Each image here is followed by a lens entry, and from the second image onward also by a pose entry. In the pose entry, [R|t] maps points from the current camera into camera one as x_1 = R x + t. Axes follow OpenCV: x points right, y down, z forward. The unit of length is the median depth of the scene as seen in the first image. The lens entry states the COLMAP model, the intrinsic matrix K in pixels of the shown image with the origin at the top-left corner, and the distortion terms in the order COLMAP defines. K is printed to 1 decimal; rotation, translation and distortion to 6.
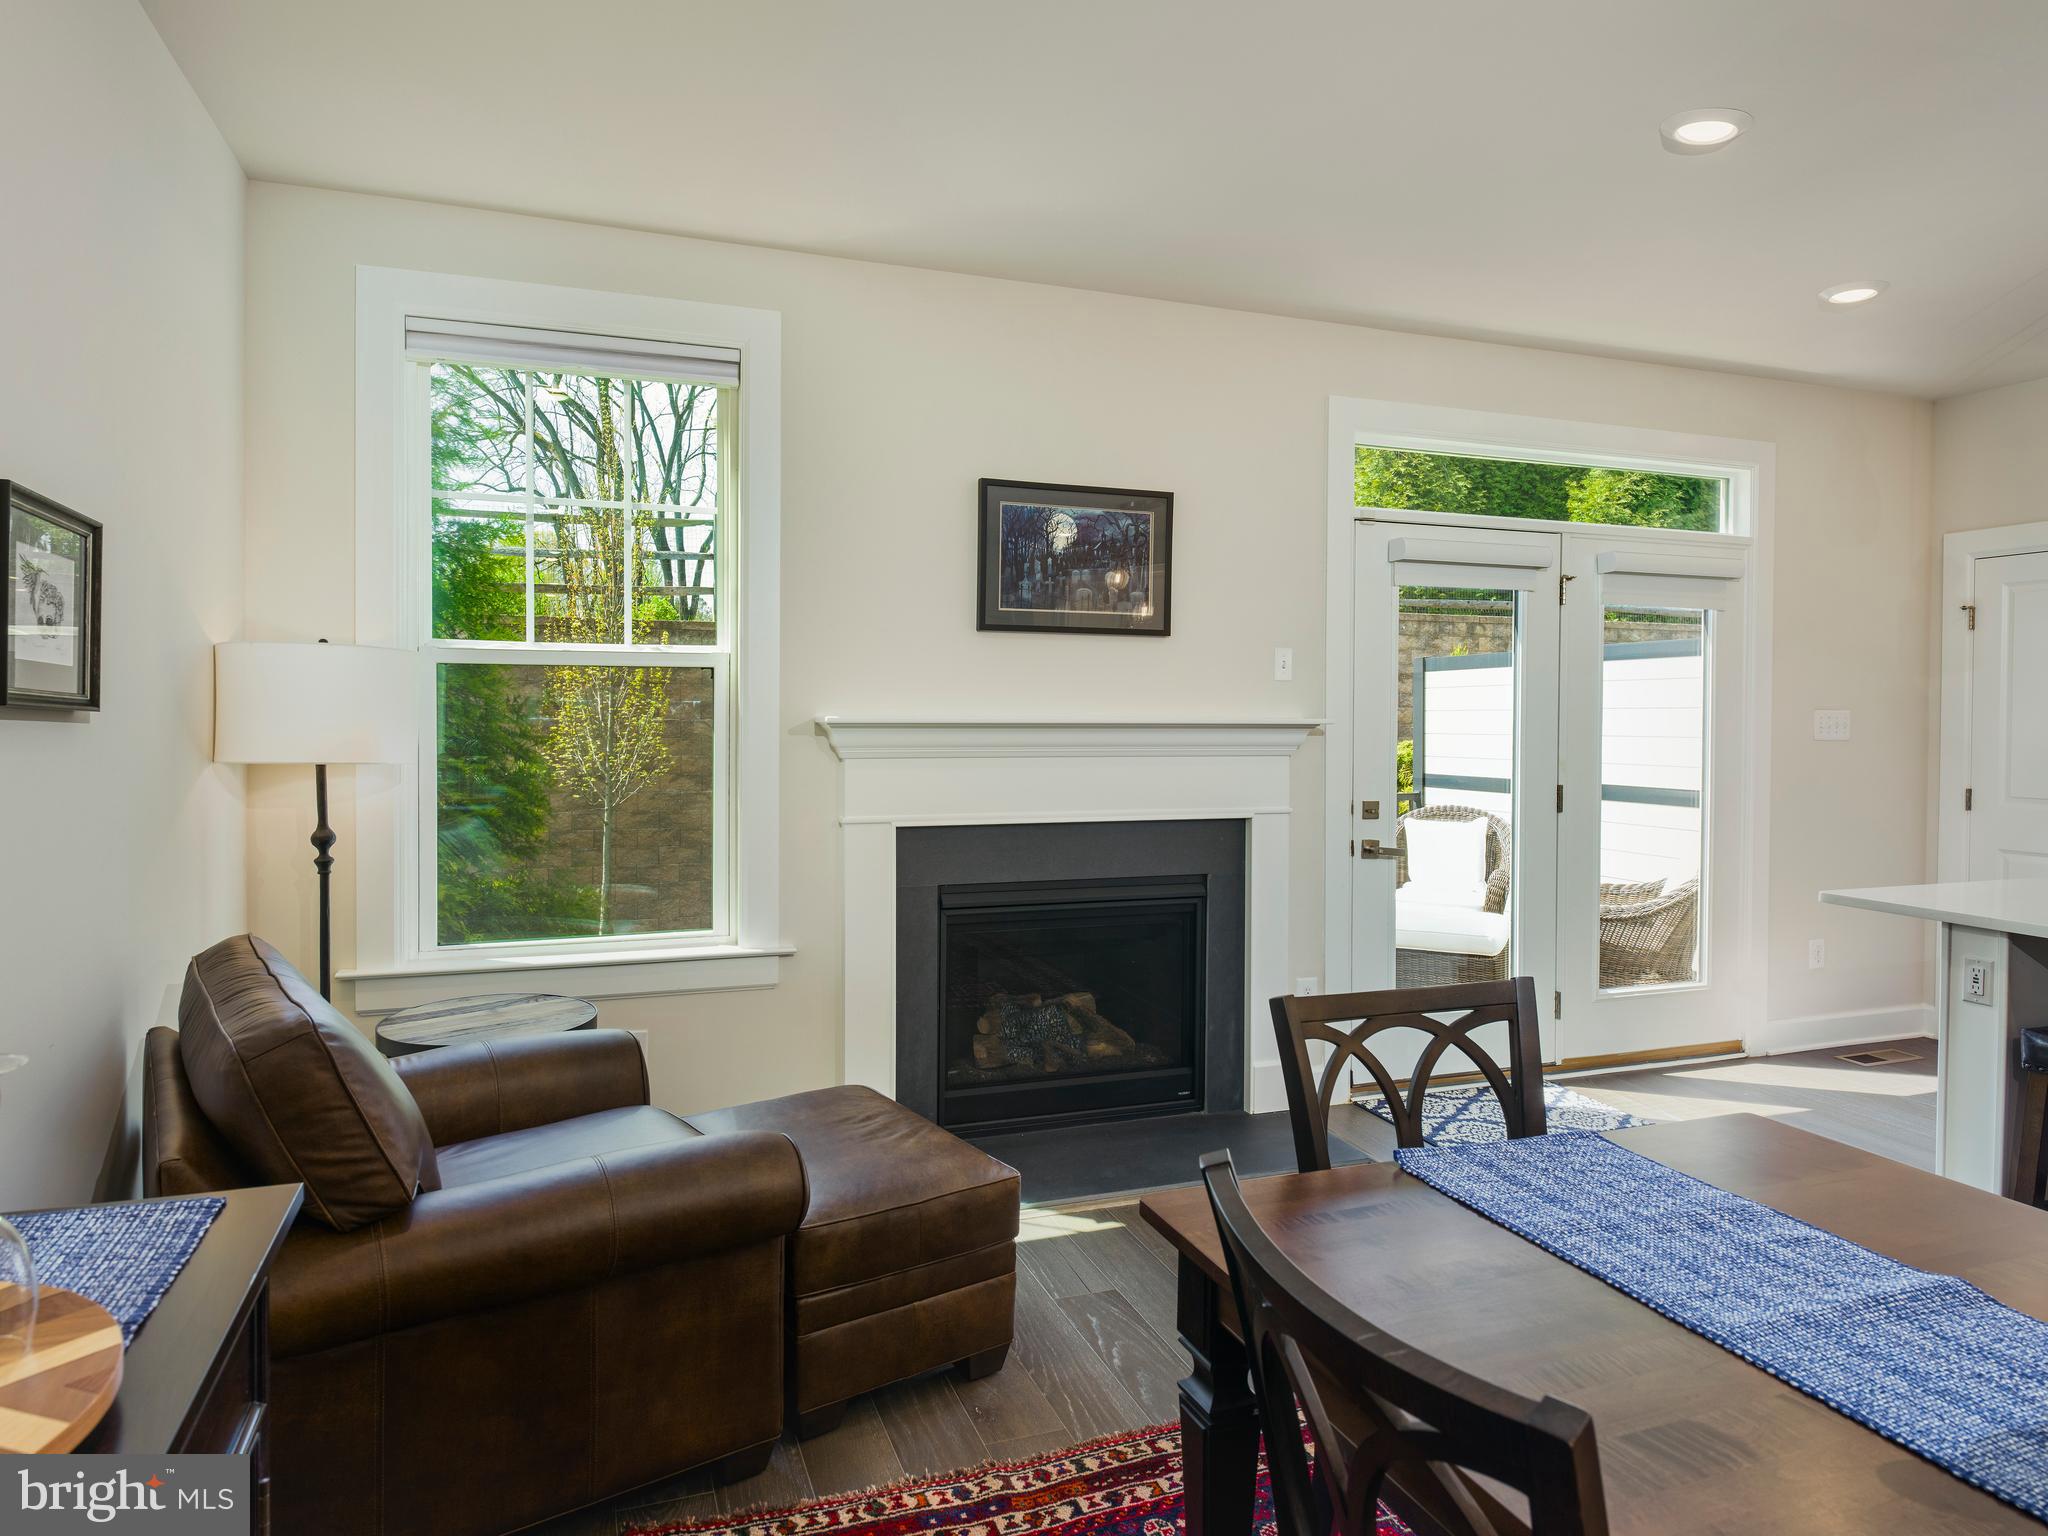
lens RADIAL K [[1243.9, 0, 1034.2], [0, 1243.9, 738.8], [0, 0, 1]] dist [0.020732, -0.000129]
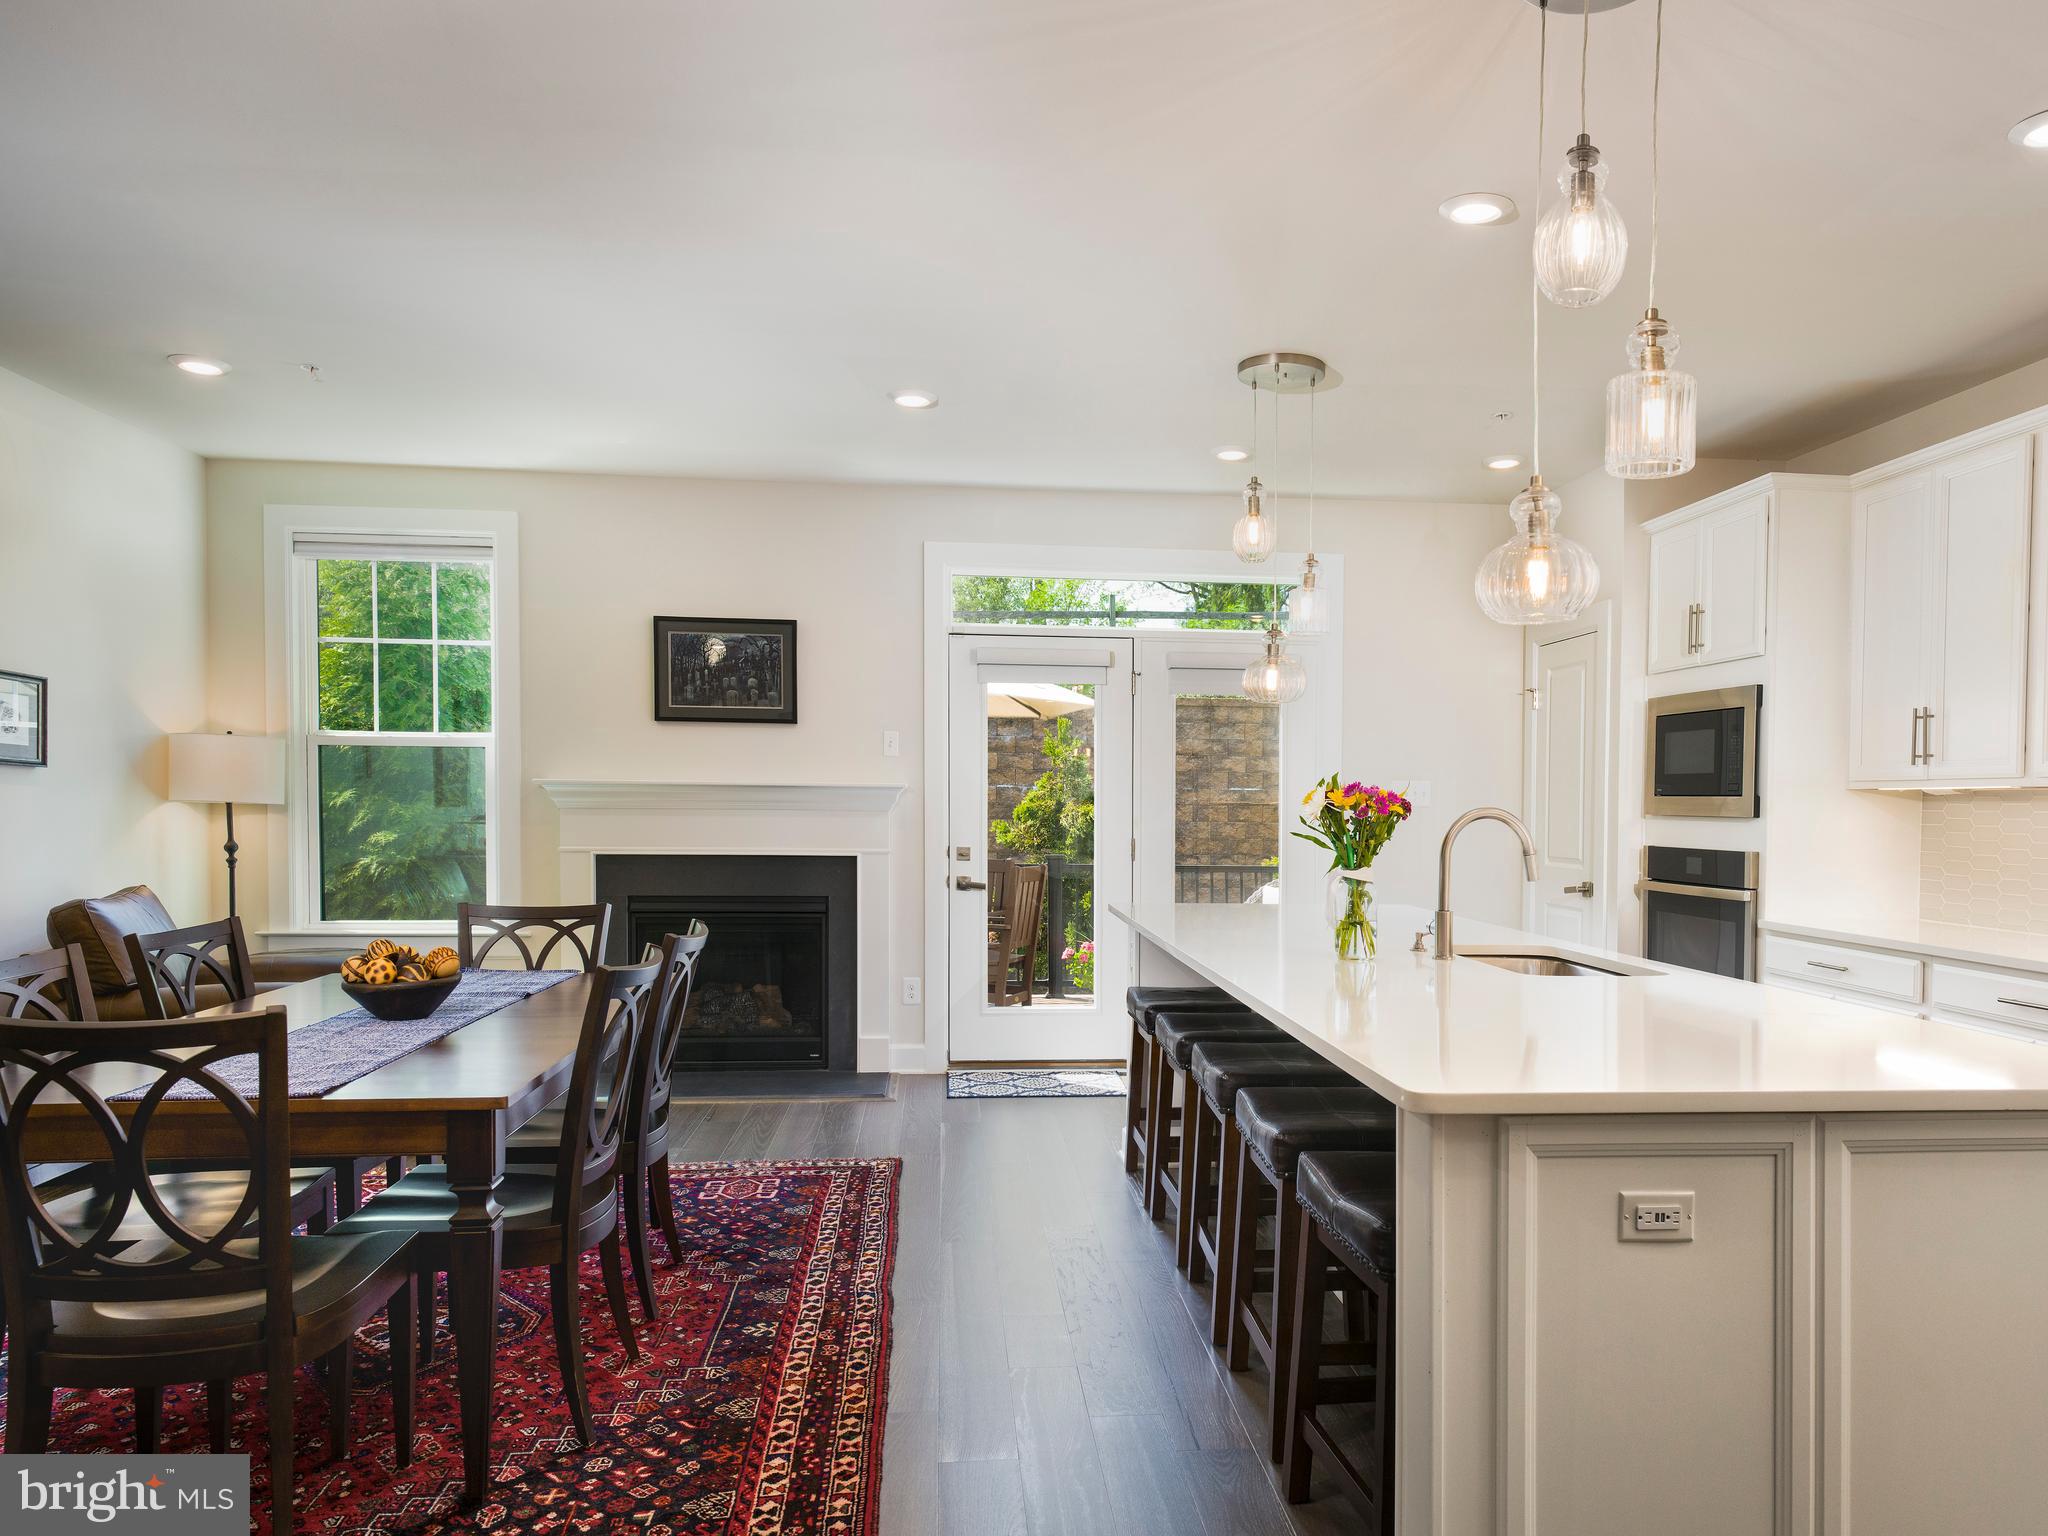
lens RADIAL K [[1439.9, 0, 1061.4], [0, 1439.9, 842.6], [0, 0, 1]] dist [0.026245, -0.000798]
pose [[0.957423, 0.013575, -0.288370, 0.876242], [-0.011910, 0.999901, 0.007527, 0.035550], [0.288444, -0.003772, 0.957489, -0.464082]]
